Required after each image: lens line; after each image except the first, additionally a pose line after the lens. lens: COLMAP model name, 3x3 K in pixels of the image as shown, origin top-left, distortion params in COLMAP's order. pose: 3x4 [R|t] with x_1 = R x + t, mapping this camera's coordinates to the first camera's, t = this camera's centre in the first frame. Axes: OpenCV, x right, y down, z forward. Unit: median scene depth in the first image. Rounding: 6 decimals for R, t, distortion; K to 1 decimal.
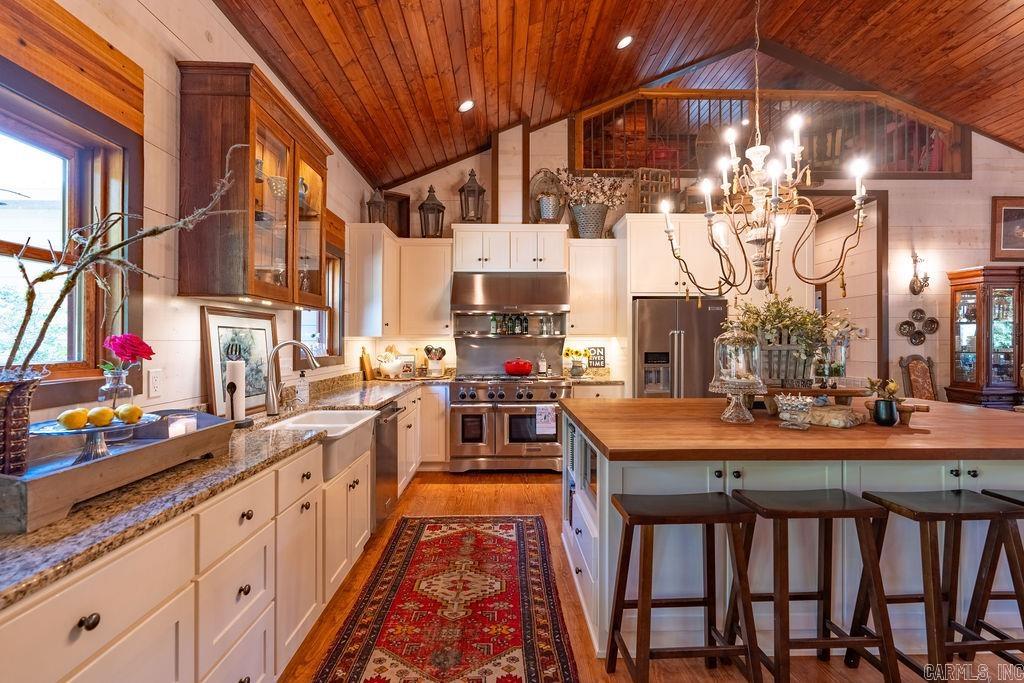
lens RADIAL K [[461.0, 0, 511.9], [0, 461.0, 340.8], [0, 0, 1]] dist [-0.005280, 0.001622]
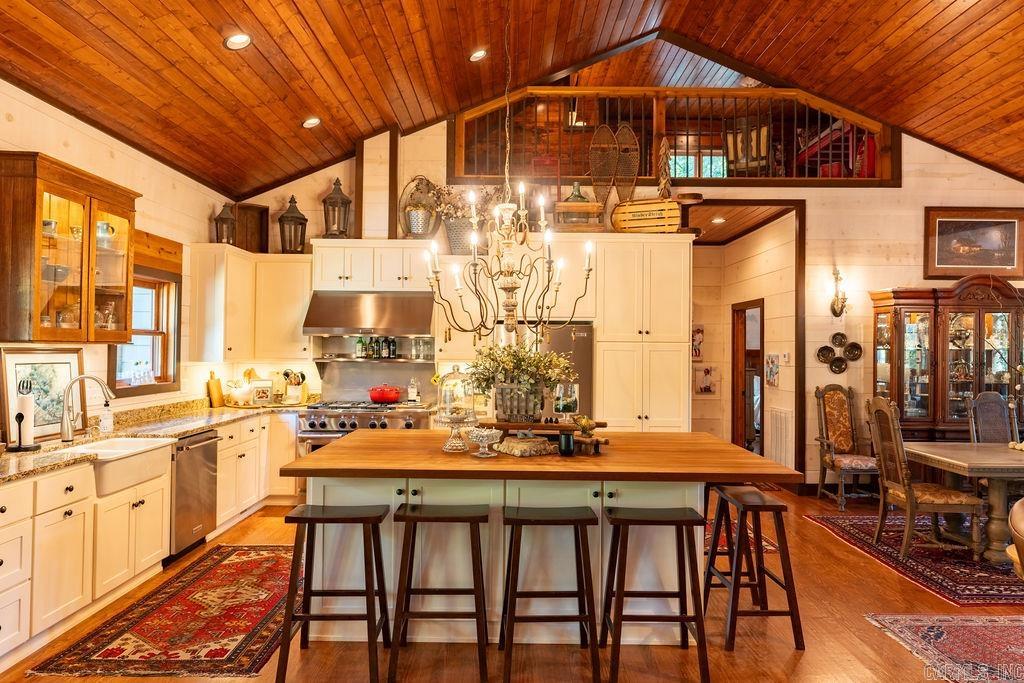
lens RADIAL K [[641.6, 0, 513.1], [0, 641.6, 341.5], [0, 0, 1]] dist [0.004233, 0.000066]
pose [[0.999756, 0.008405, -0.020433, 0.298916], [-0.008578, 0.999928, -0.008371, -0.039350], [0.020361, 0.008544, 0.999756, -0.274884]]
